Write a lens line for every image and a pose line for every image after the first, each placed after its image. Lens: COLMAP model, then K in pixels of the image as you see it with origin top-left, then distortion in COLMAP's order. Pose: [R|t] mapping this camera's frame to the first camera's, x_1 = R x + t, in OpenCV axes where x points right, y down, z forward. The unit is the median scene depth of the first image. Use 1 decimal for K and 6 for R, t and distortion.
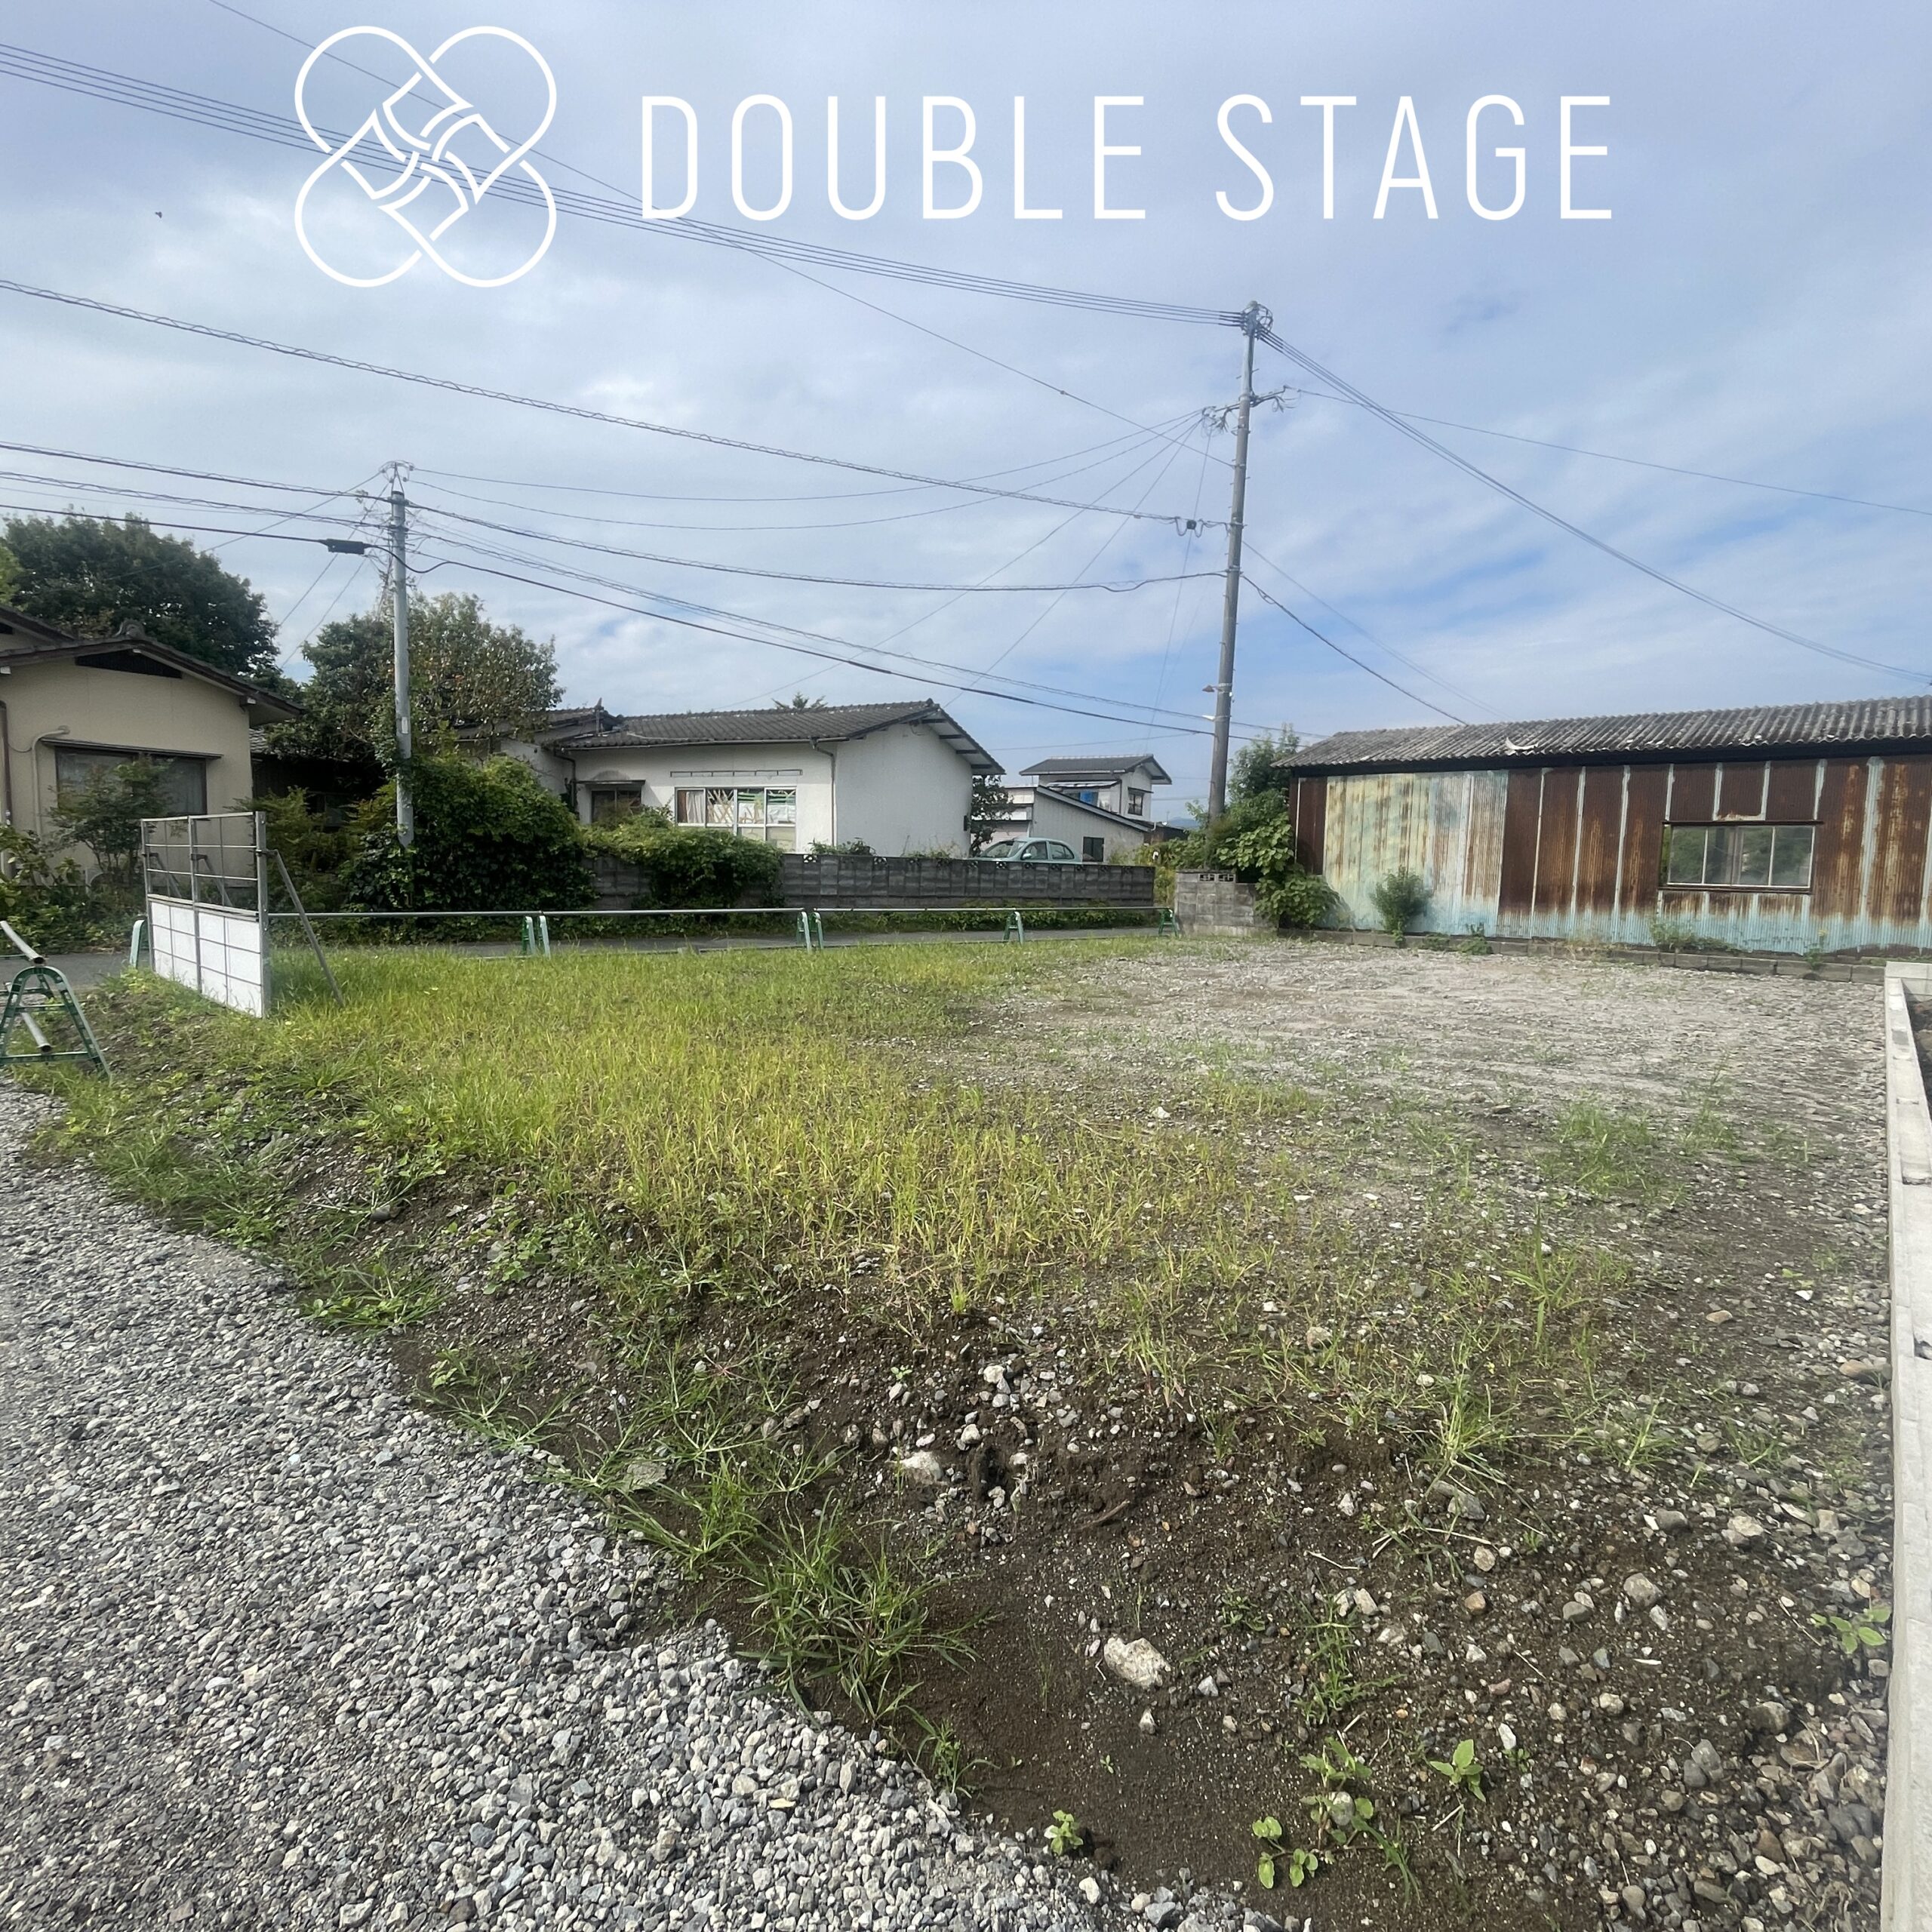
lens RADIAL K [[1038.2, 0, 973.1], [0, 1038.2, 960.7], [0, 0, 1]] dist [-0.010449, 0.004114]
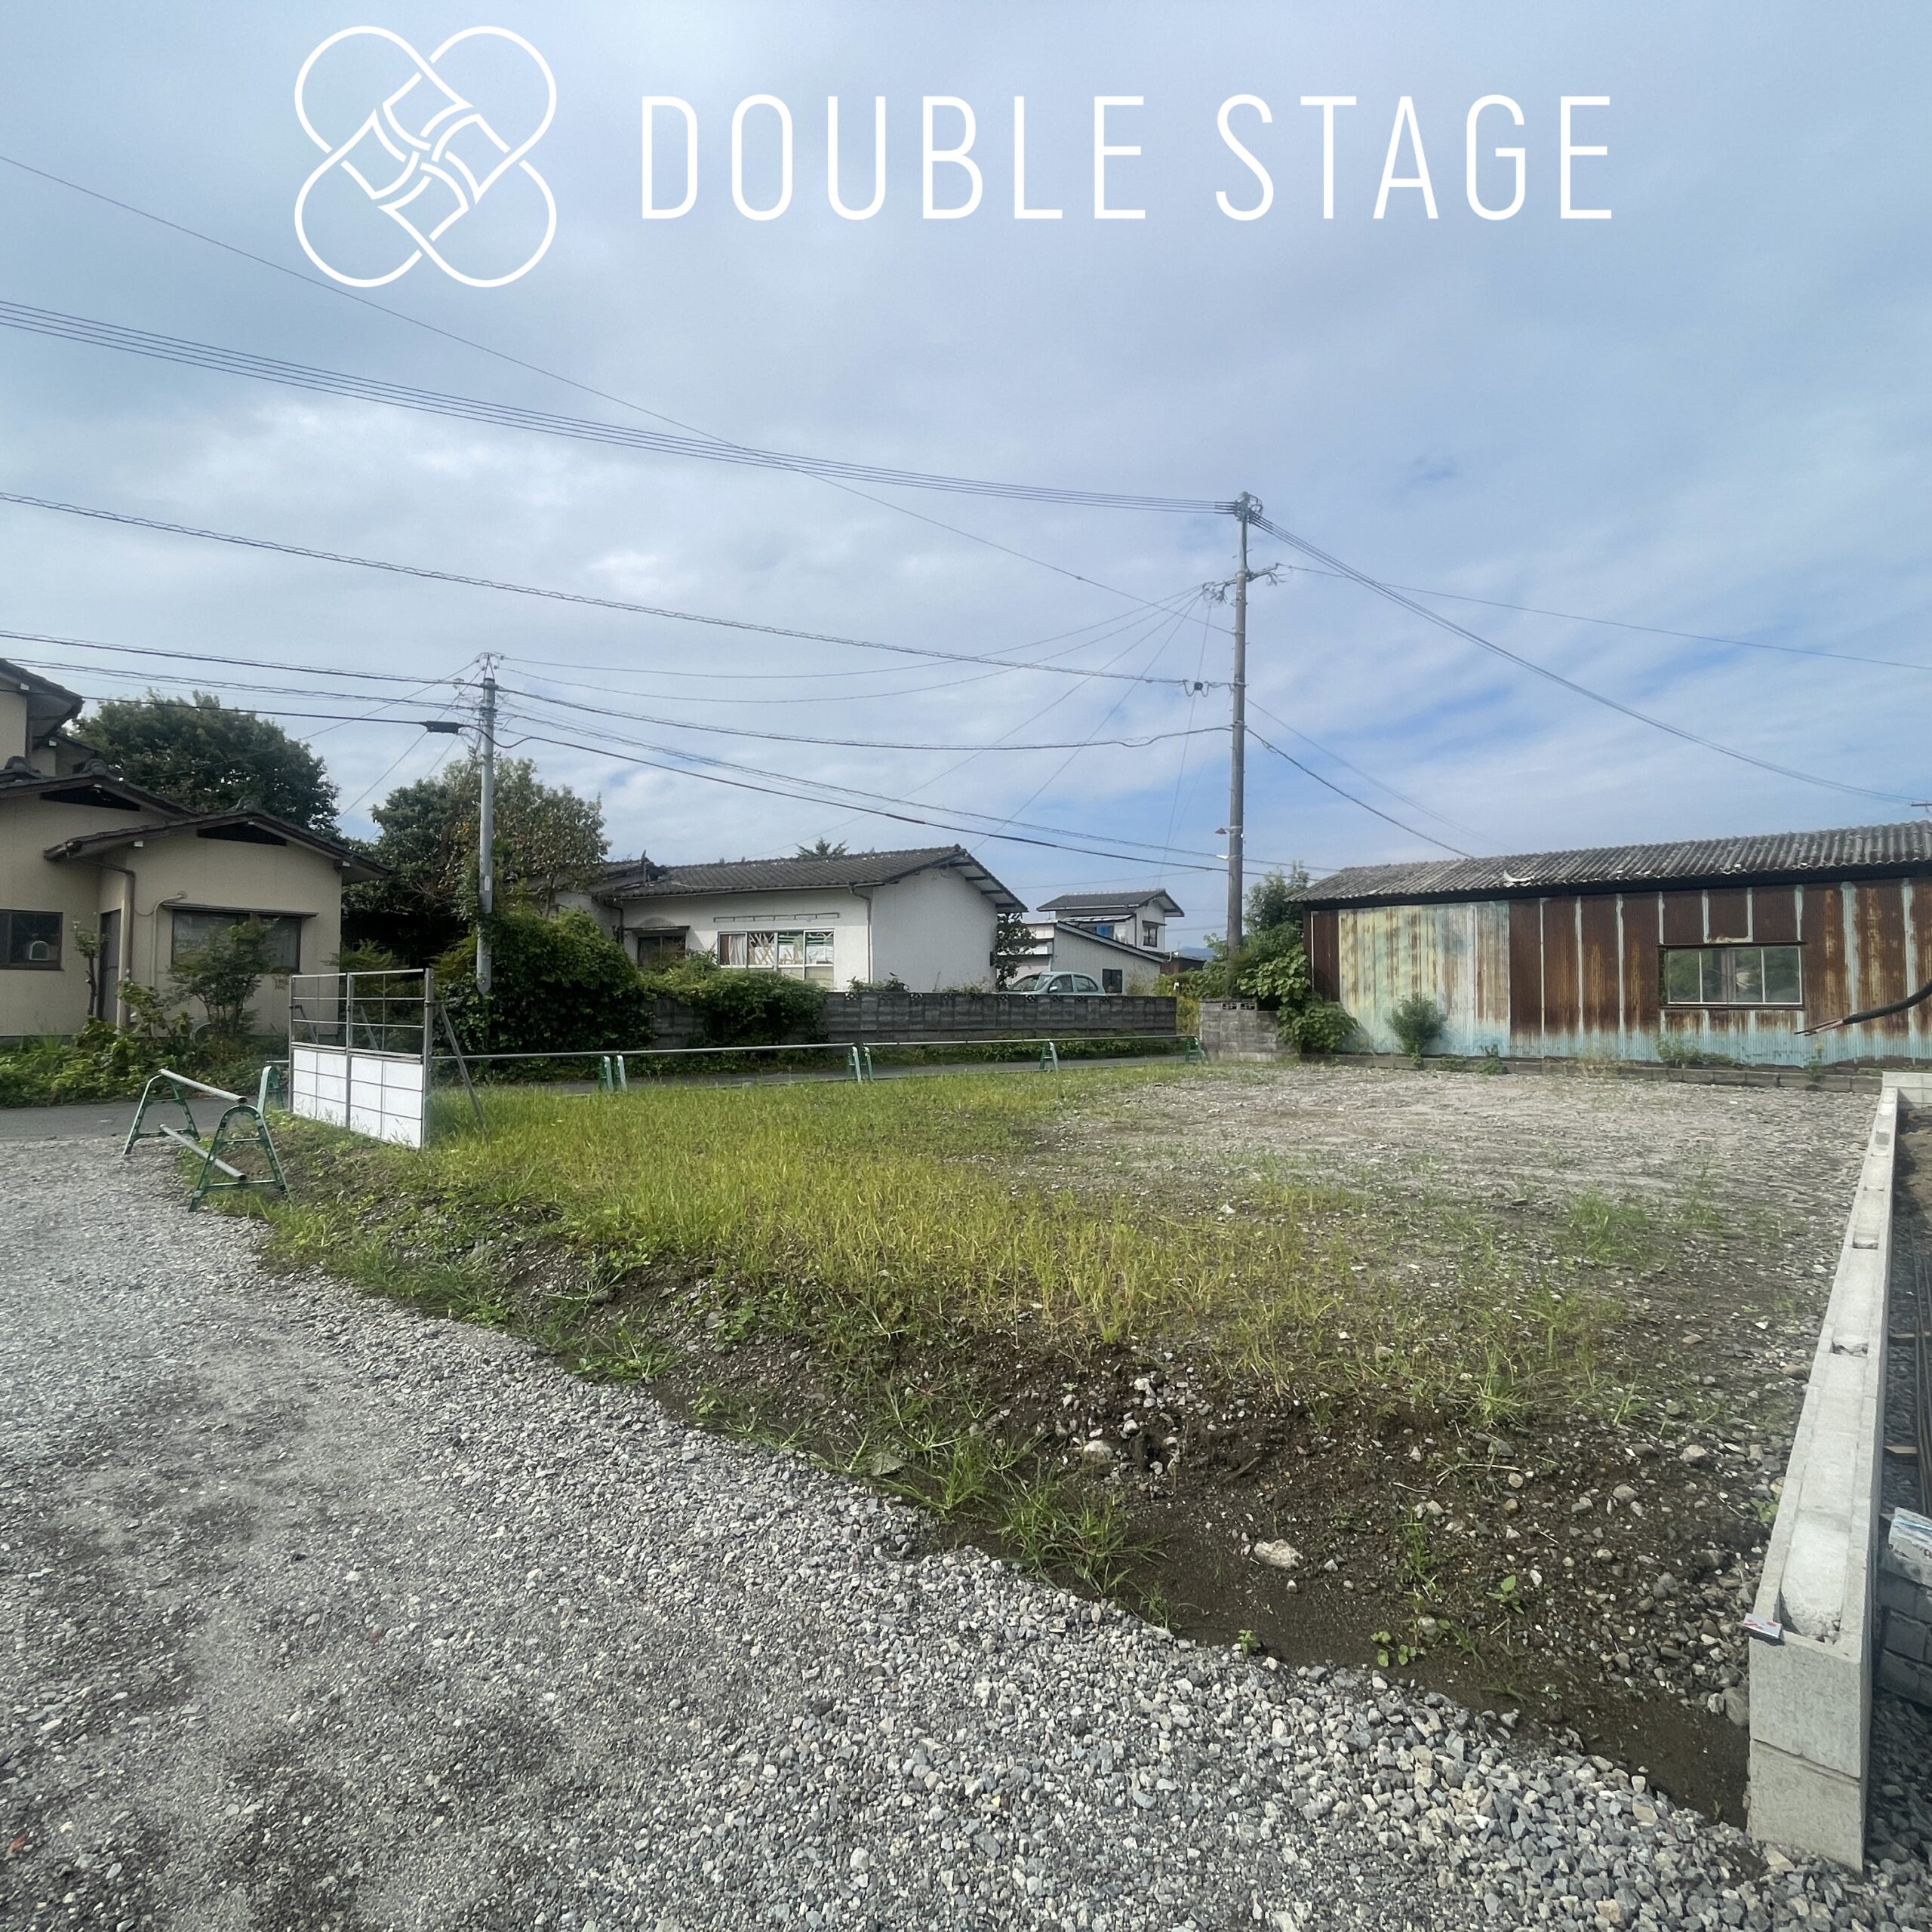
lens RADIAL K [[1038.2, 0, 972.9], [0, 1038.2, 961.0], [0, 0, 1]] dist [-0.010449, 0.004114]
pose [[0.999707, -0.021799, -0.010529, -0.030717], [0.020273, 0.991564, -0.128024, 0.004423], [0.013231, 0.127773, 0.991715, -0.070838]]
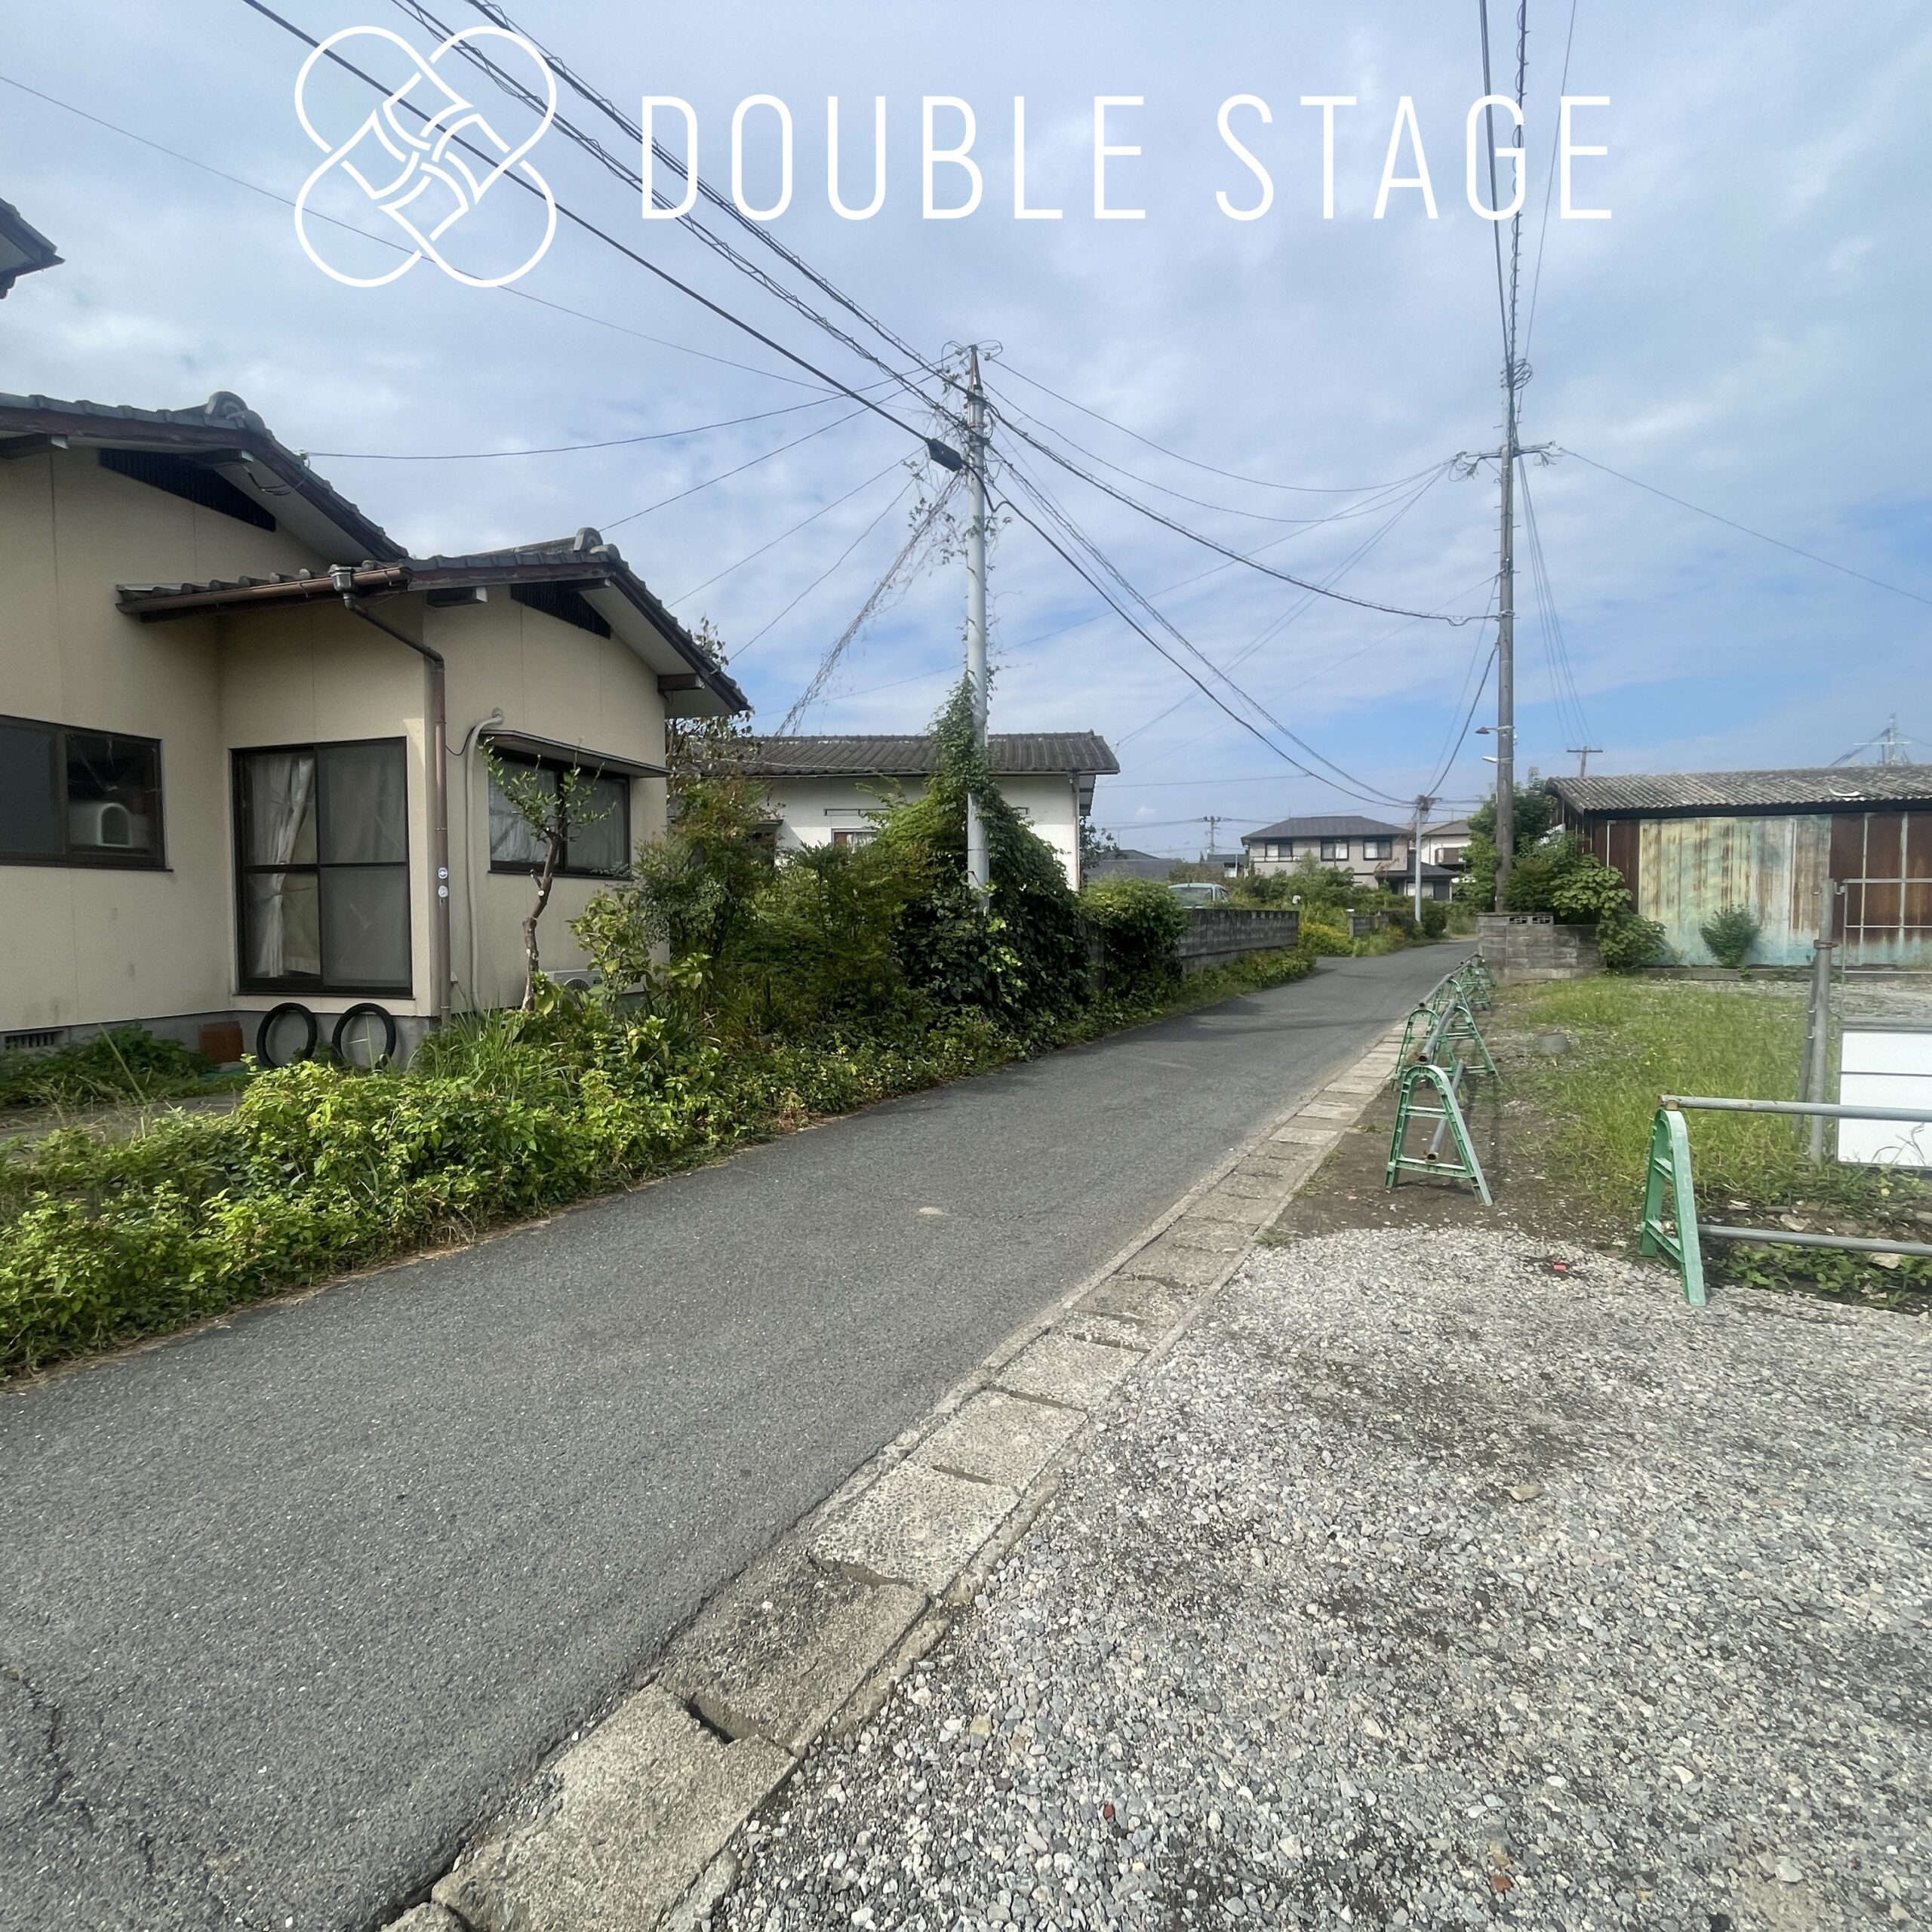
lens RADIAL K [[1038.2, 0, 973.3], [0, 1038.2, 960.0], [0, 0, 1]] dist [-0.010449, 0.004114]
pose [[0.914990, -0.048158, 0.400591, -0.902576], [0.065340, 0.997432, -0.029334, -0.067159], [-0.398150, 0.053015, 0.915787, 0.430110]]
